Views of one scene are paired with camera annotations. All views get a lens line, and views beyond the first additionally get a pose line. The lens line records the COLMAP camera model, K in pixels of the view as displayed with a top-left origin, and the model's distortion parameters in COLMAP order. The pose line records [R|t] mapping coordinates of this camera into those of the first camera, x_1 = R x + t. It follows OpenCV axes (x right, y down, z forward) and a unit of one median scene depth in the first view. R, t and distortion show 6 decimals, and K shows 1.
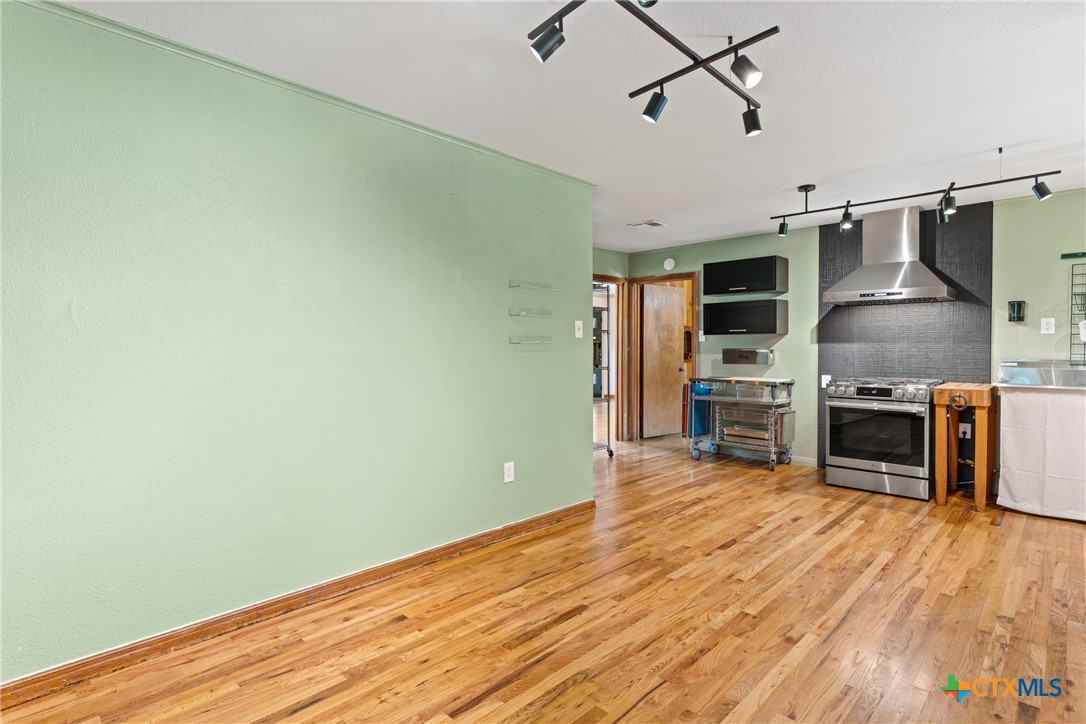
lens RADIAL K [[545.9, 0, 543.8], [0, 545.9, 354.6], [0, 0, 1]] dist [-0.001802, -0.000114]
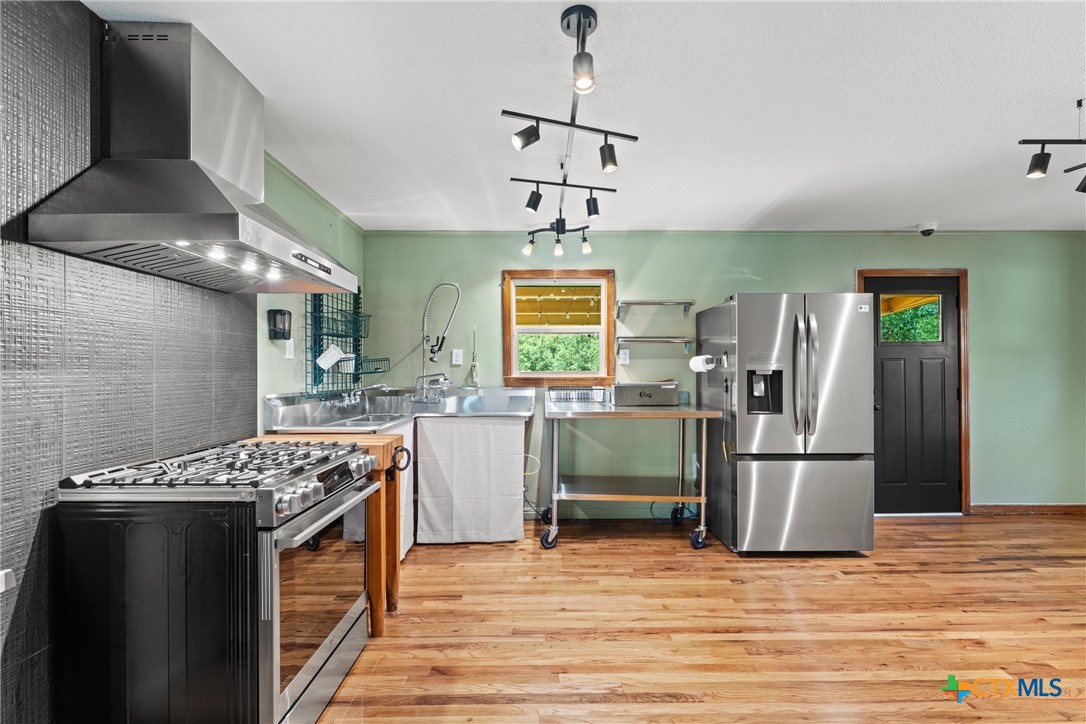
lens RADIAL K [[467.7, 0, 546.9], [0, 467.7, 369.8], [0, 0, 1]] dist [-0.000477, -0.000172]
pose [[-0.707860, 0.005514, 0.706332, 0.210729], [0.016930, 0.999815, 0.009162, -0.022665], [-0.706150, 0.018444, -0.707822, 1.184990]]
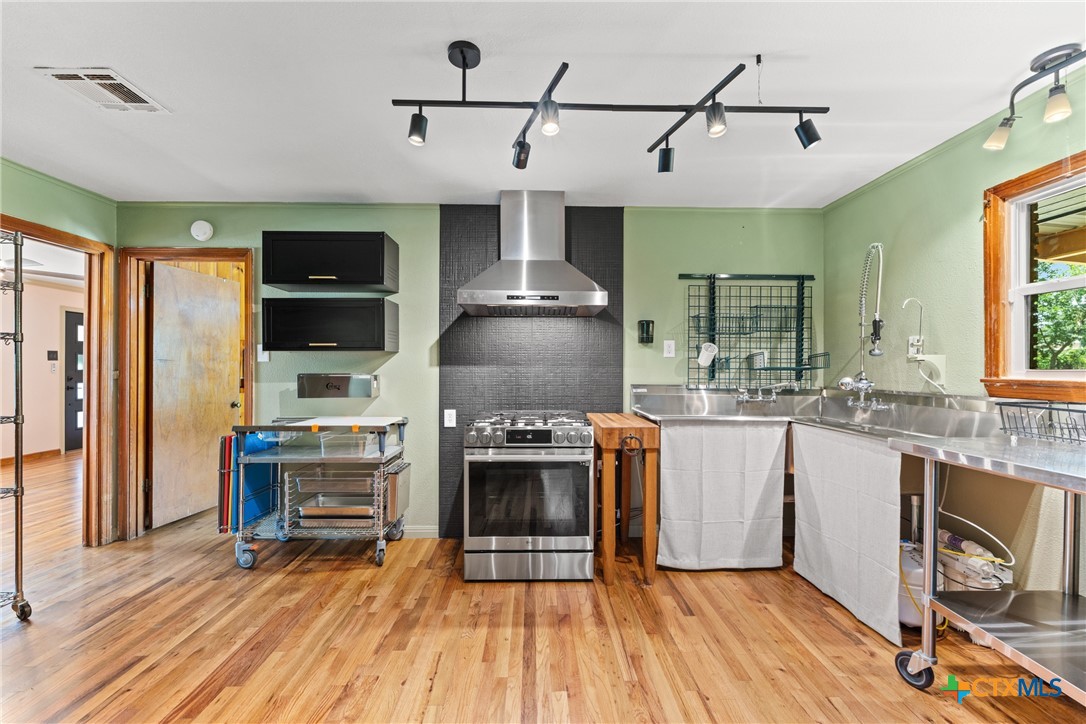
lens RADIAL K [[441.6, 0, 539.6], [0, 441.6, 369.2], [0, 0, 1]] dist [-0.002529, -0.000441]
pose [[0.701714, 0.001865, 0.712456, 0.222218], [0.008224, 0.999909, -0.010717, -0.011063], [-0.712411, 0.013380, 0.701635, 0.614819]]
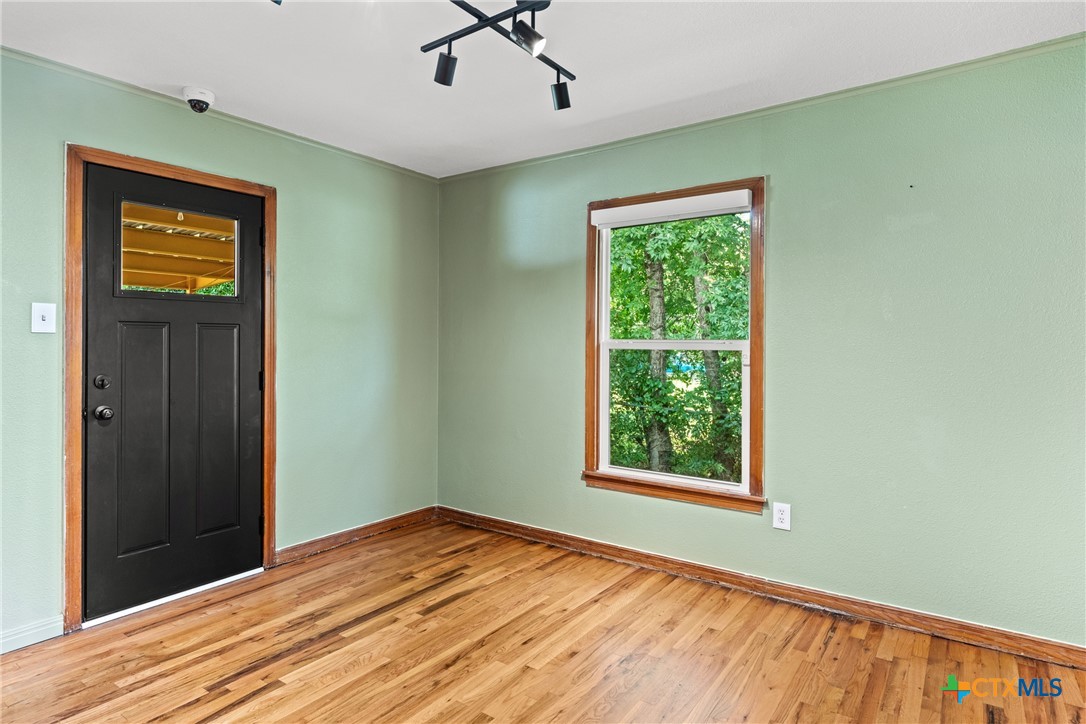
lens RADIAL K [[605.6, 0, 540.3], [0, 605.6, 339.0], [0, 0, 1]] dist [0.001863, -0.000762]
pose [[-0.989664, -0.004246, -0.143343, 0.050945], [-0.005799, 0.999929, 0.010419, -0.015738], [0.143288, 0.011143, -0.989618, 0.766992]]
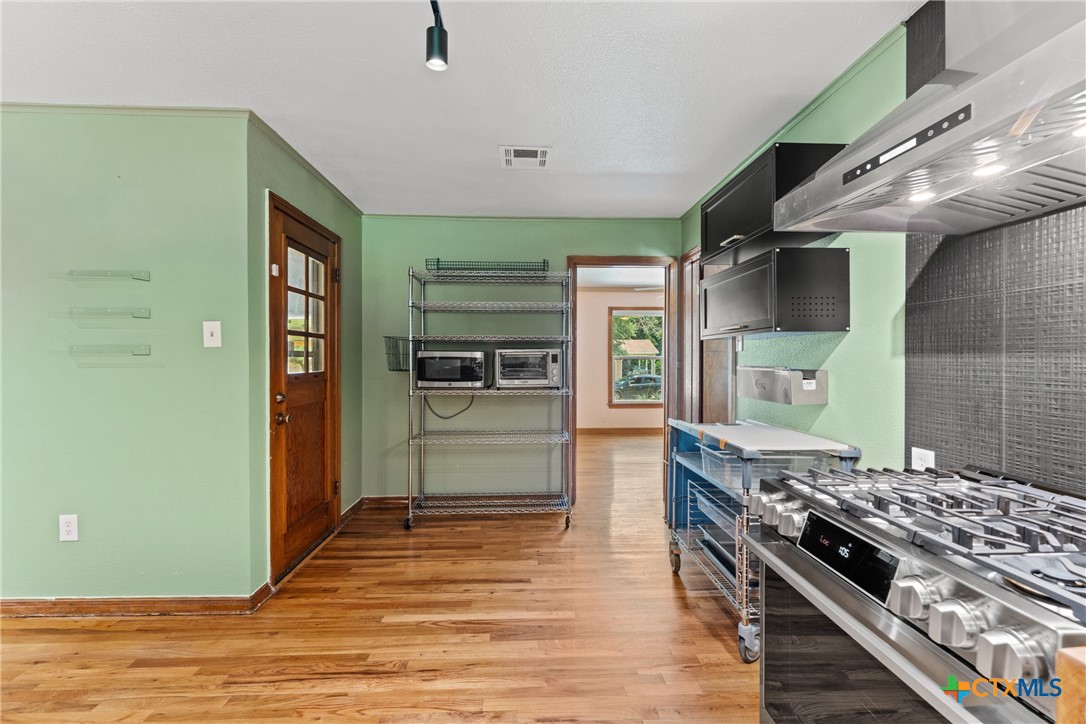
lens RADIAL K [[467.7, 0, 550.0], [0, 467.7, 359.4], [0, 0, 1]] dist [-0.000477, -0.000172]
pose [[0.729877, 0.005367, -0.683558, 0.675116], [-0.014419, 0.999868, -0.007545, -0.014945], [0.683427, 0.015363, 0.729858, 0.777175]]
